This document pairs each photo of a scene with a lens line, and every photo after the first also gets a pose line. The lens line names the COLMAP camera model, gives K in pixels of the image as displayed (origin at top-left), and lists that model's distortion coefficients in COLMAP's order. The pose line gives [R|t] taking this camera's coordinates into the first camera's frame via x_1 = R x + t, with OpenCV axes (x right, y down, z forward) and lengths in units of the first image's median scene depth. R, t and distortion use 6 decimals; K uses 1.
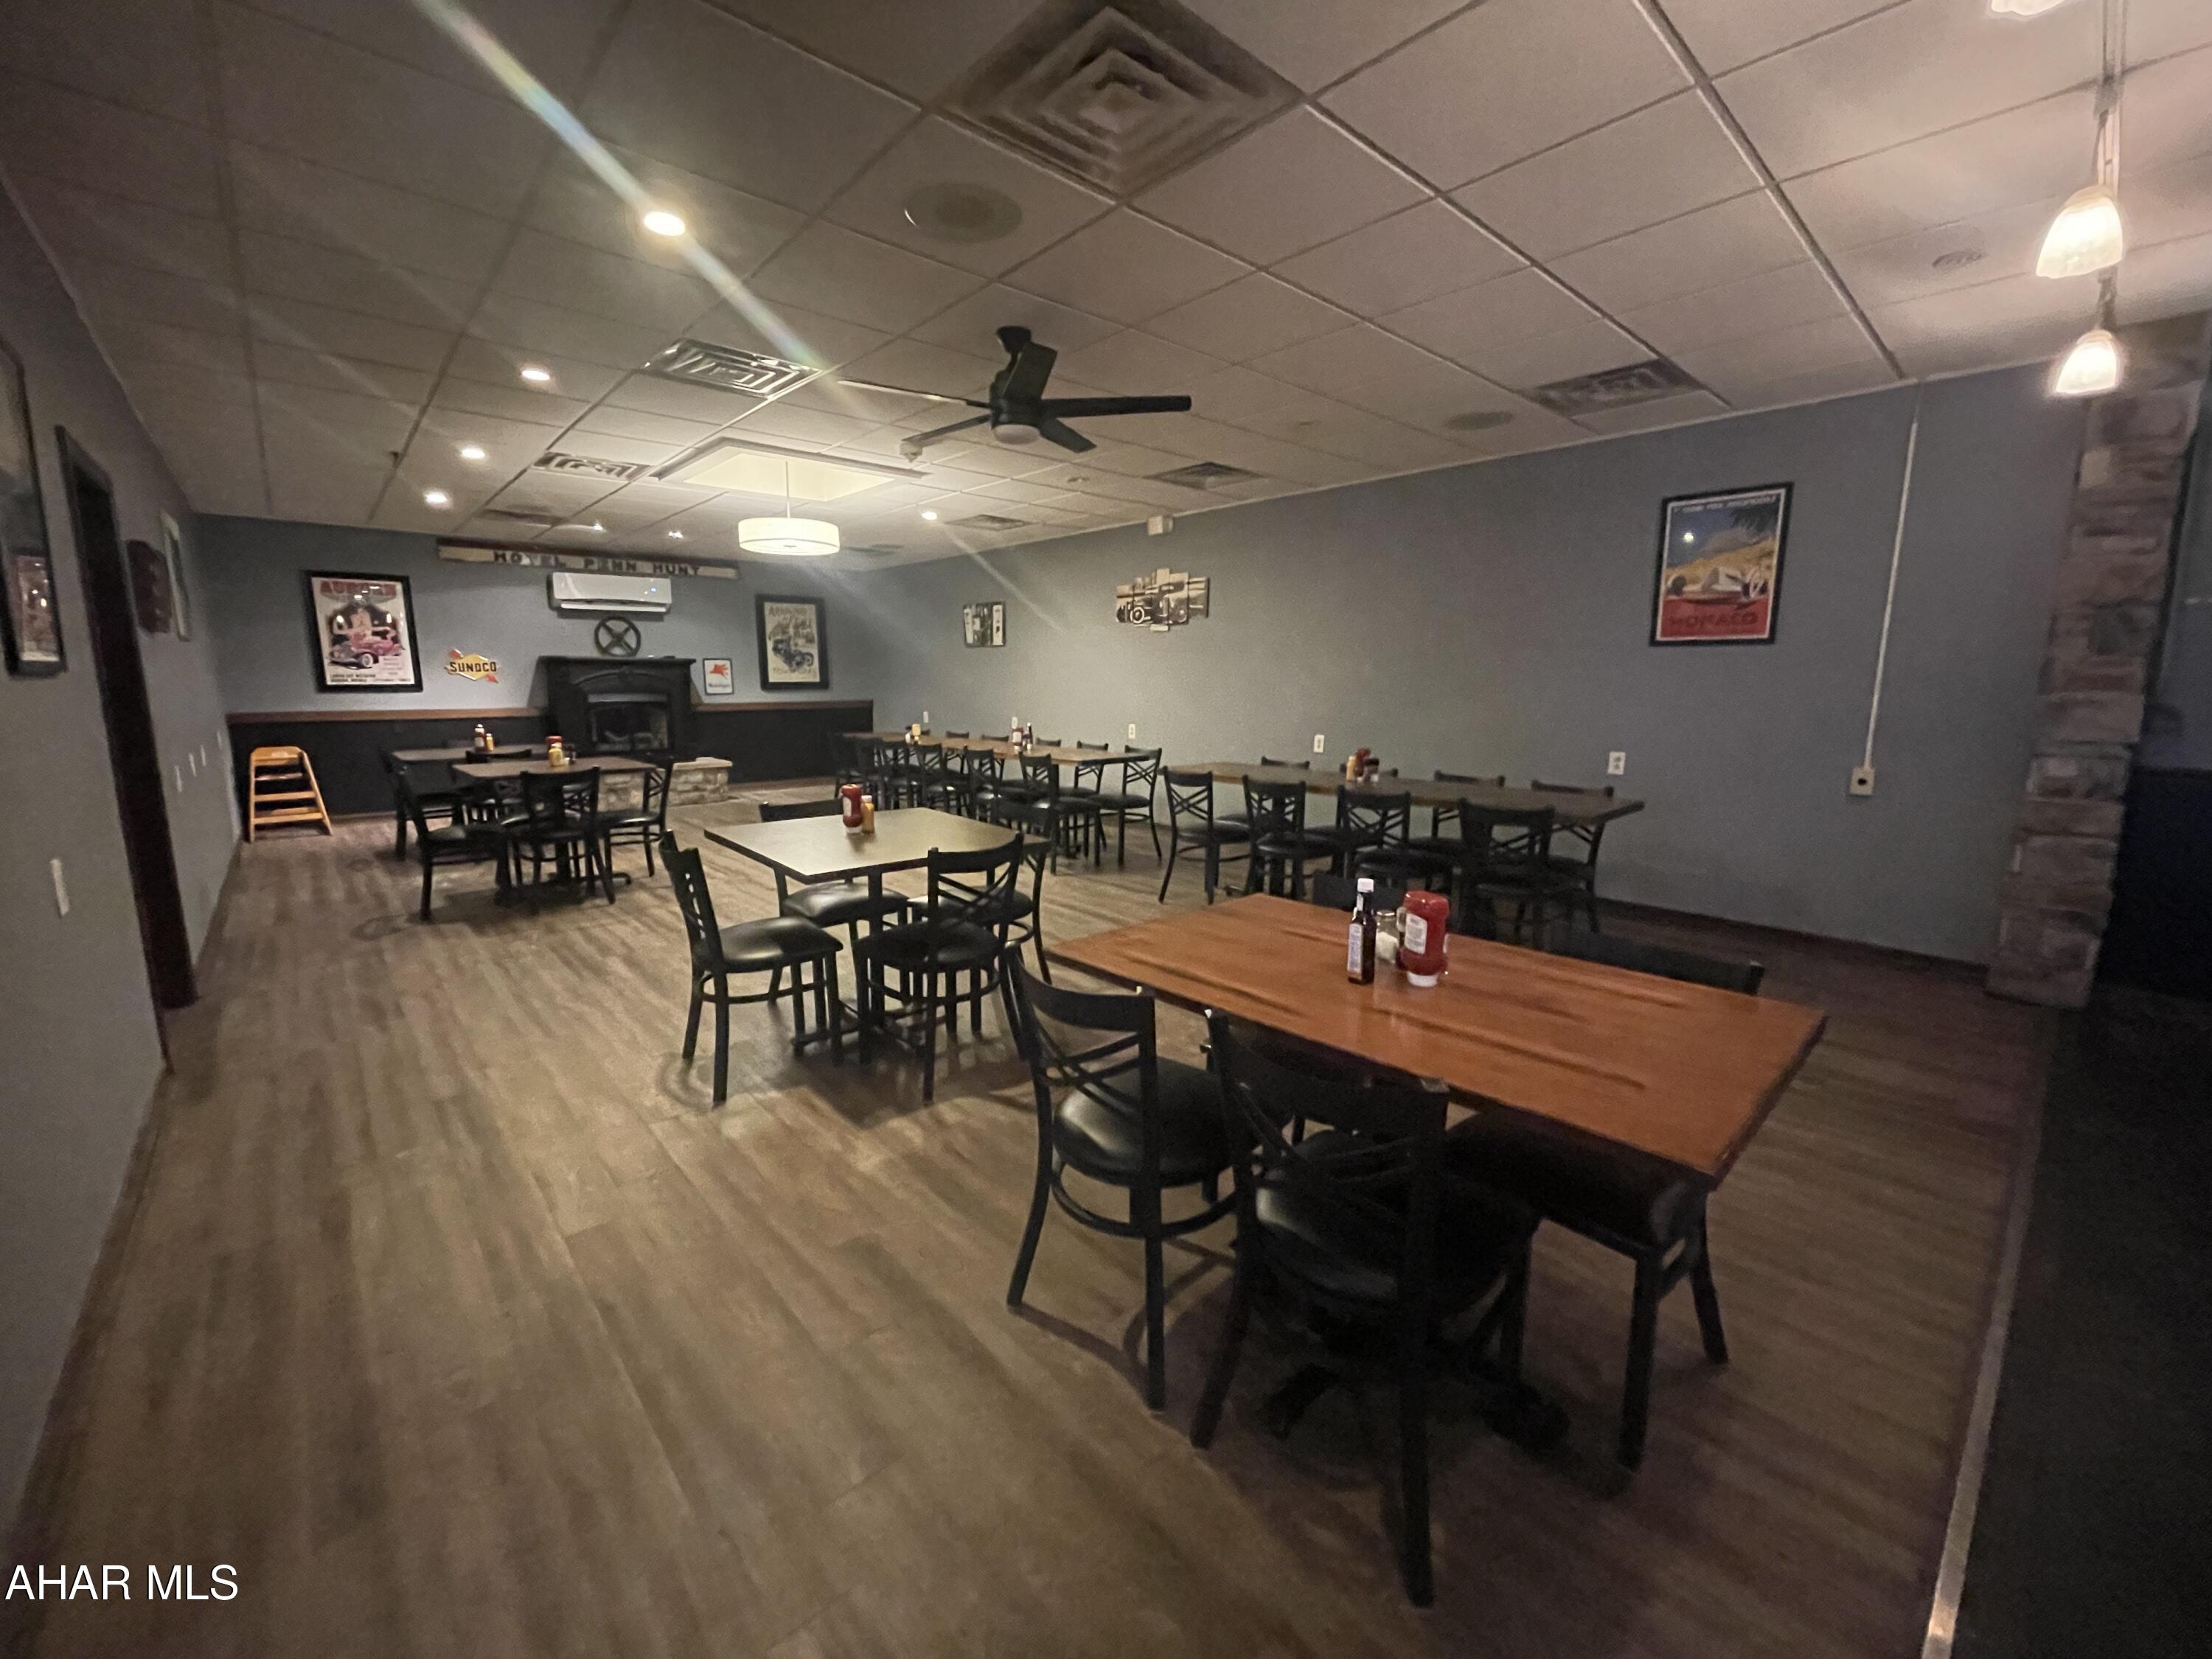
lens RADIAL K [[895.3, 0, 1109.6], [0, 895.3, 822.9], [0, 0, 1]] dist [0.000653, 0.000556]
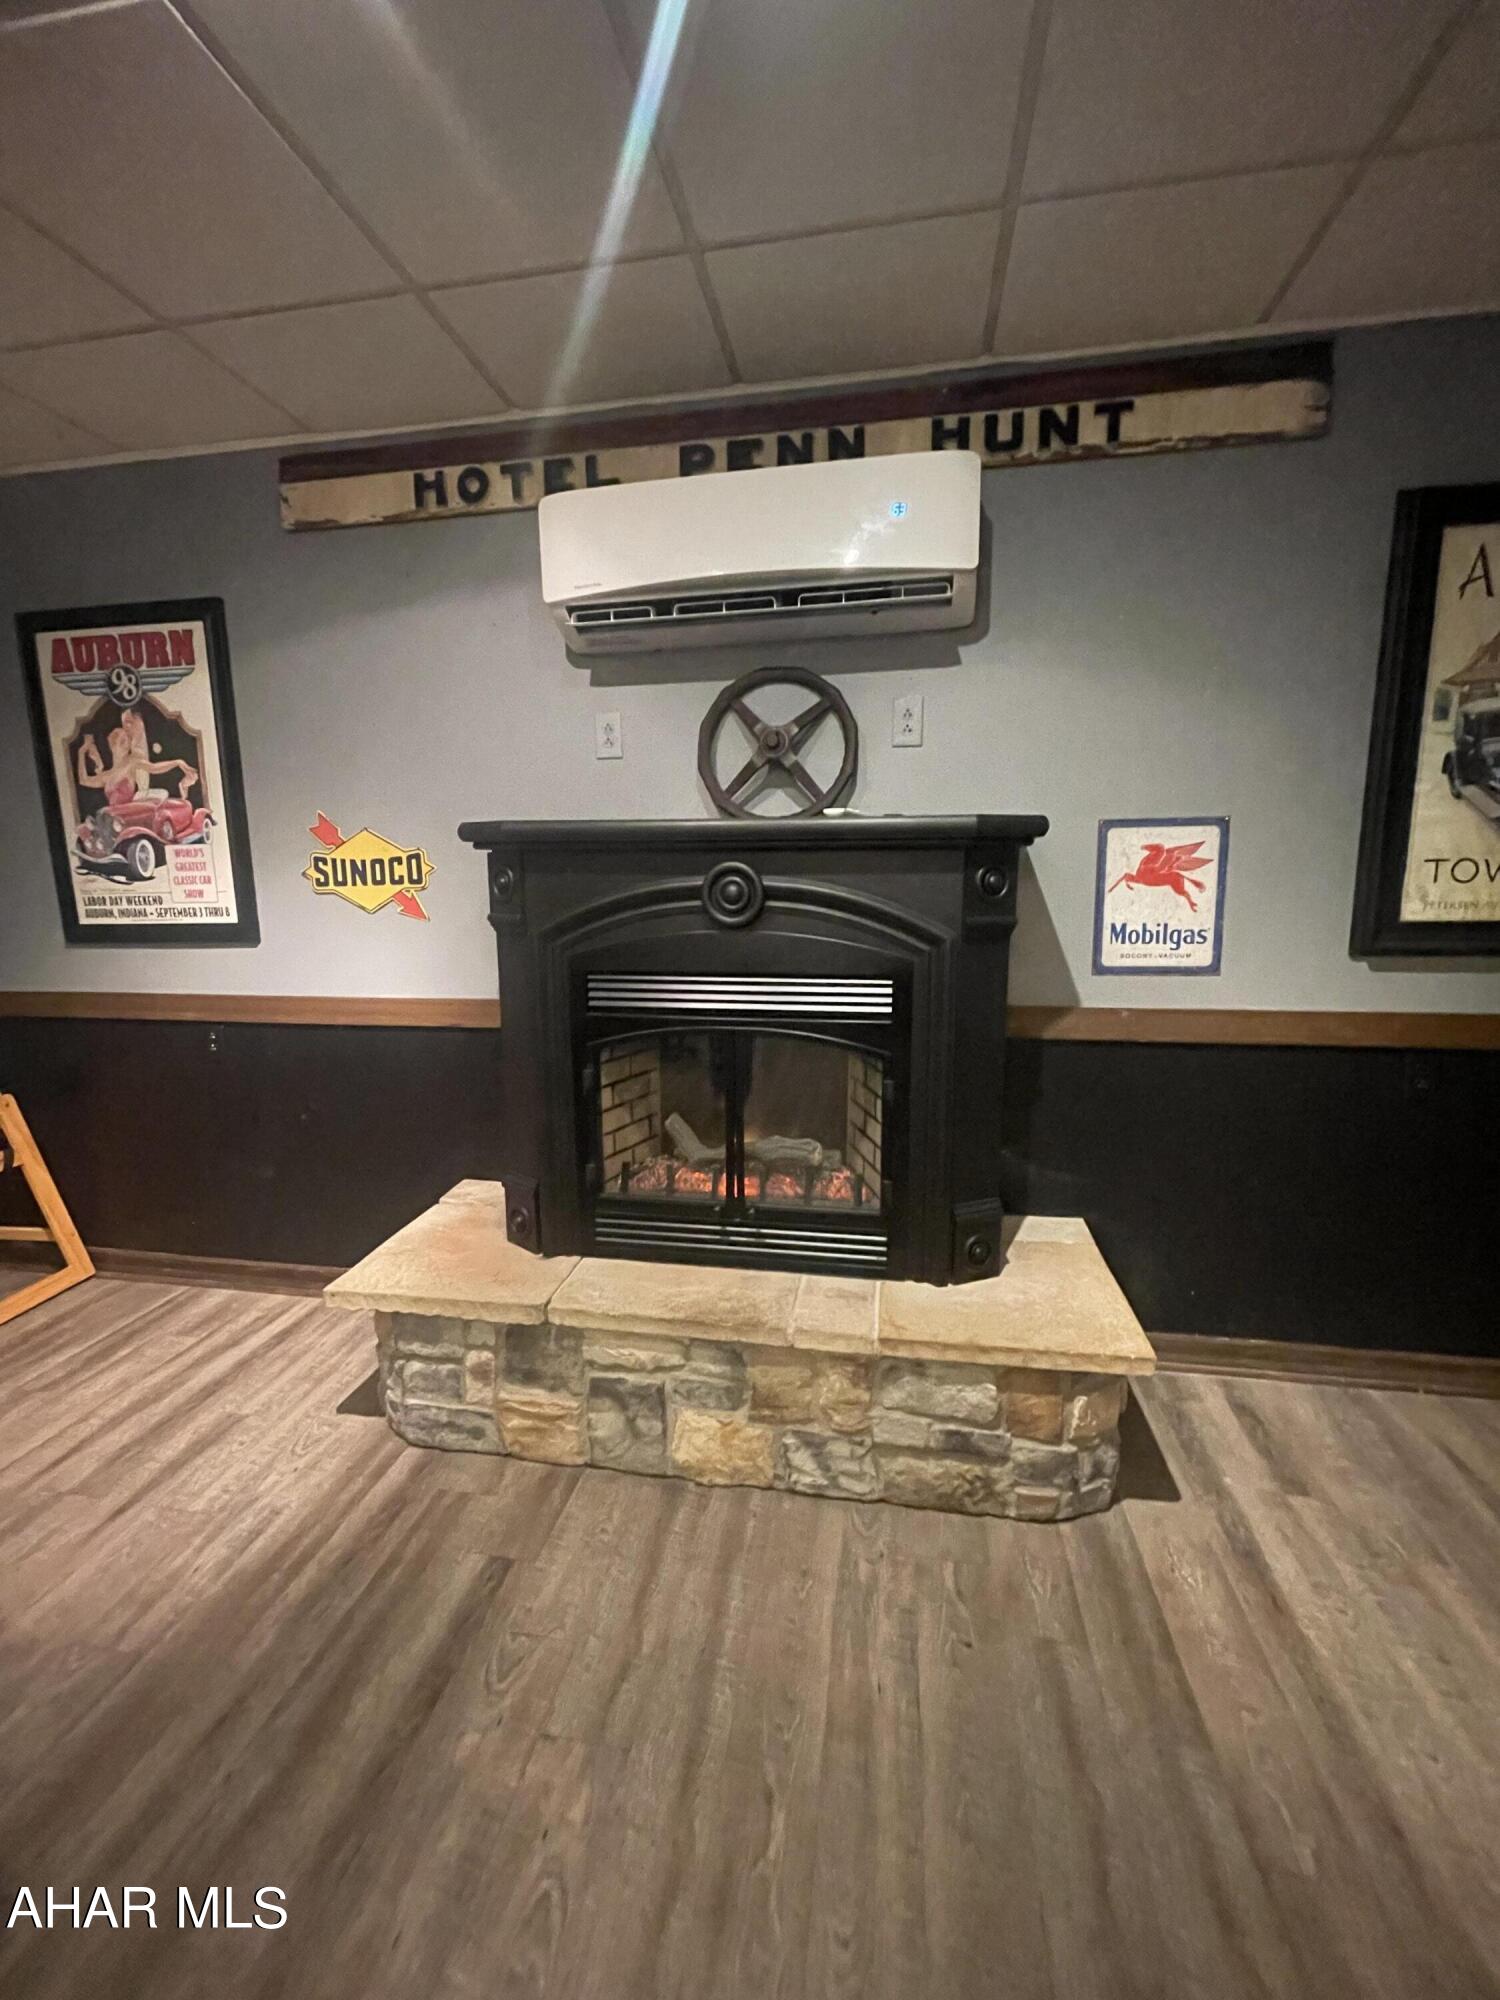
lens RADIAL K [[809.5, 0, 750.0], [0, 809.5, 1000.0], [0, 0, 1]] dist [0.000653, 0.000556]
pose [[0.613105, 0.106828, -0.782746, -0.394521], [-0.118769, 0.992018, 0.042360, -0.156969], [0.781023, 0.066995, 0.620899, 0.929529]]
